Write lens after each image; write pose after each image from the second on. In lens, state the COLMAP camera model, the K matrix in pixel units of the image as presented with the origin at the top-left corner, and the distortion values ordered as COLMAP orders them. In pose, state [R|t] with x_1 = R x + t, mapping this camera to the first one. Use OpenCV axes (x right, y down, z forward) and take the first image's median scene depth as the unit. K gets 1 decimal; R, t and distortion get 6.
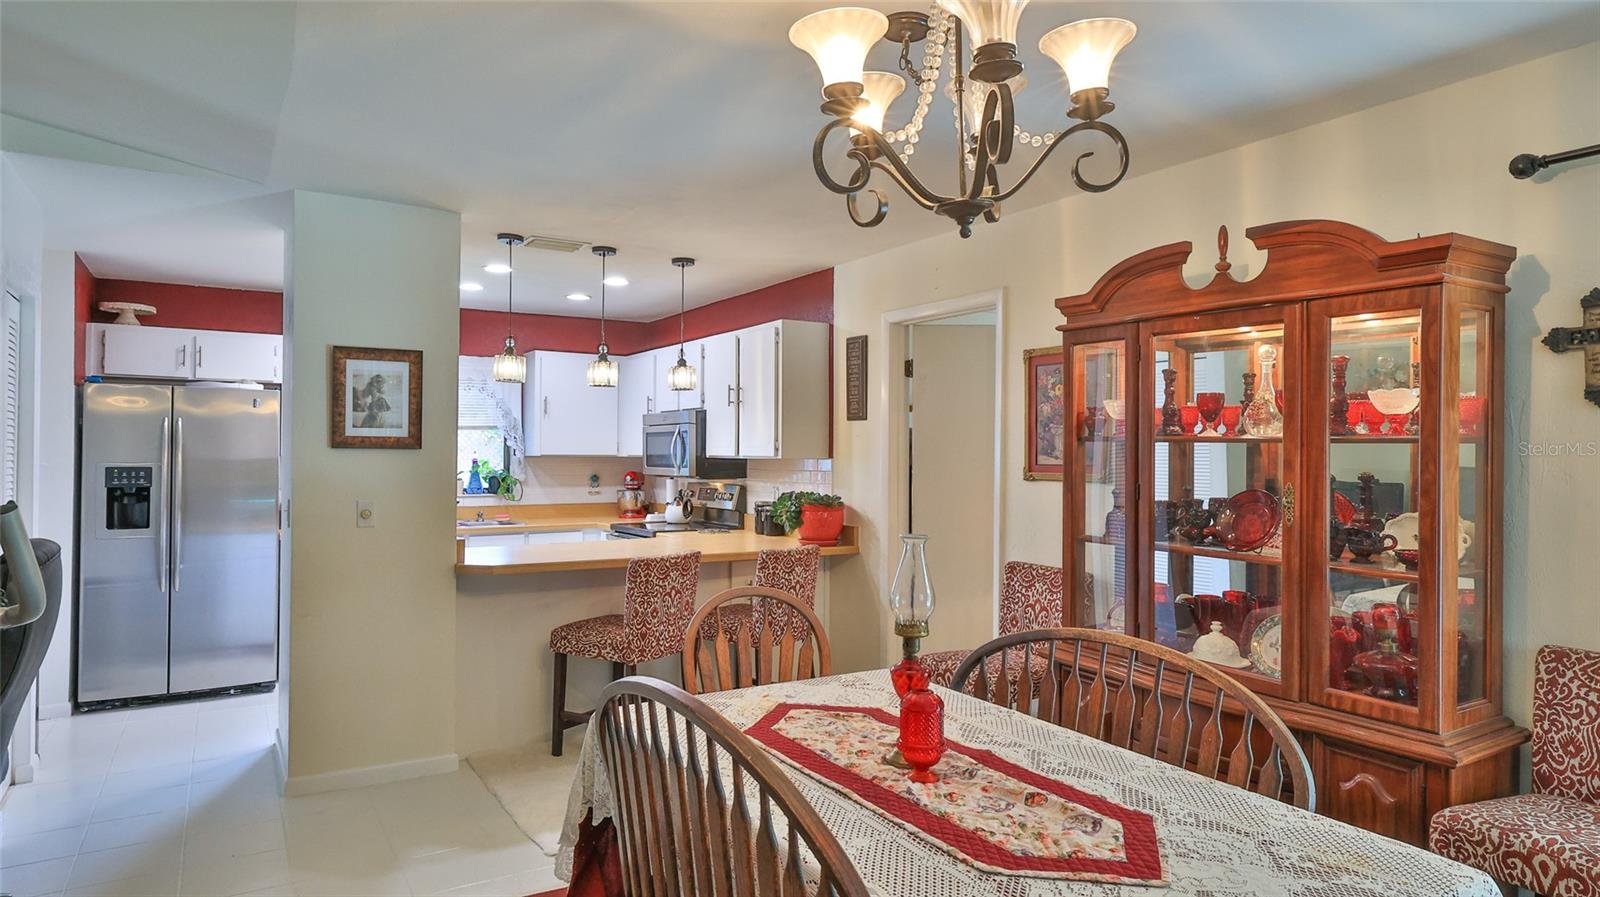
lens RADIAL K [[931.1, 0, 800.0], [0, 931.1, 448.5], [0, 0, 1]] dist [0.001036, -0.002141]
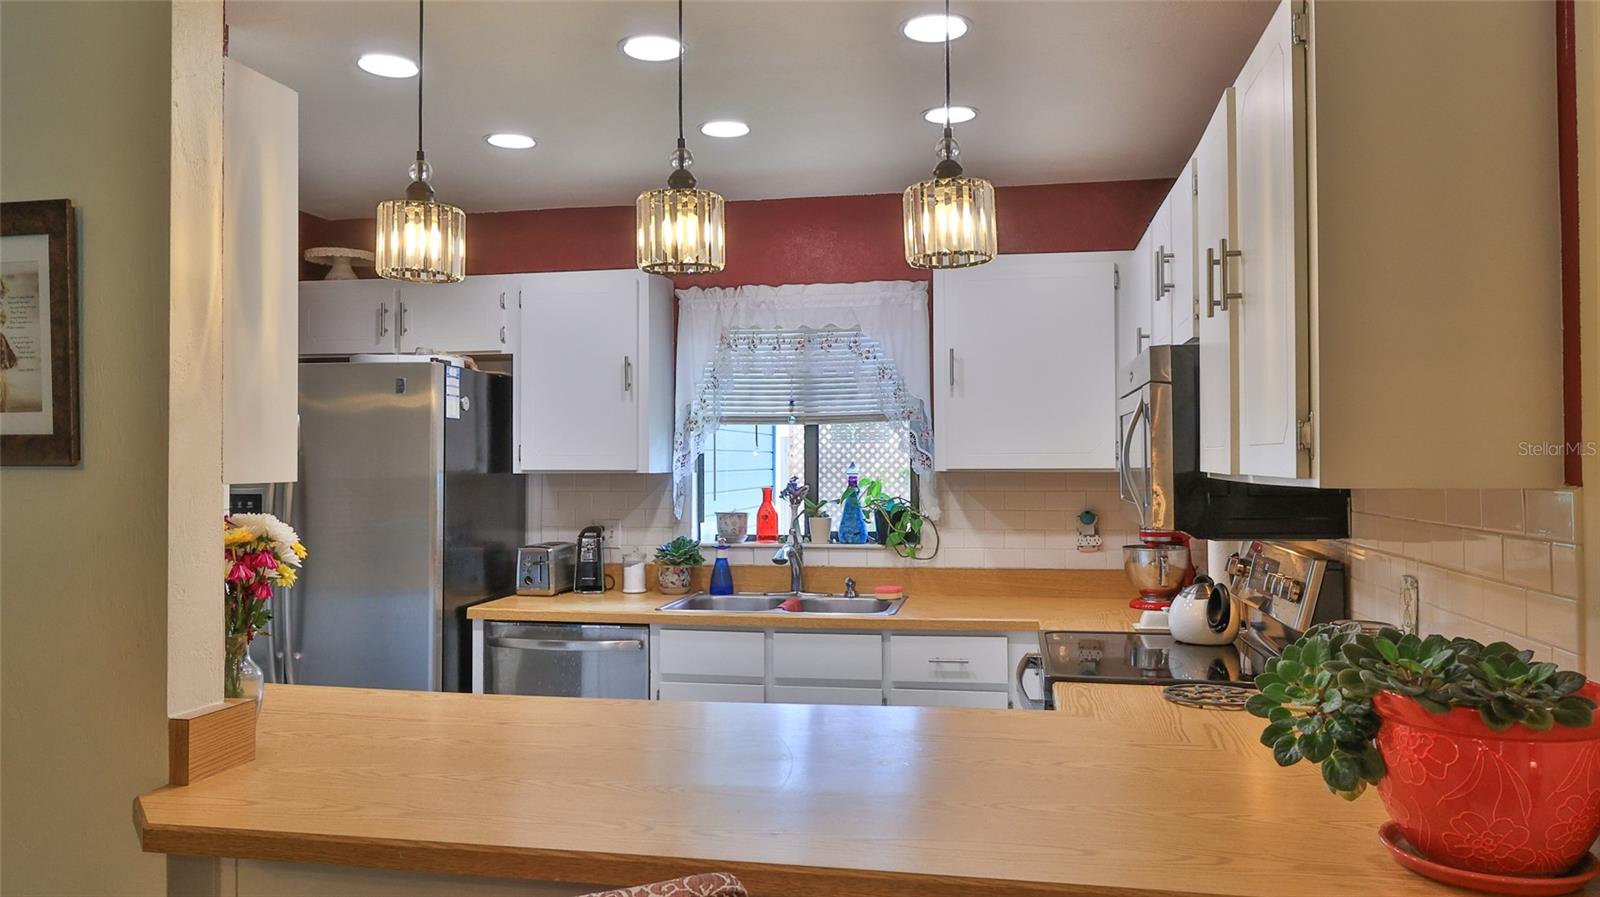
lens RADIAL K [[1125.6, 0, 804.4], [0, 1125.6, 446.9], [0, 0, 1]] dist [-0.003793, -0.002064]
pose [[0.741782, -0.016706, -0.670433, 0.103871], [0.011993, 0.999860, -0.011646, 0.001683], [0.670534, 0.000598, 0.741879, 0.845120]]
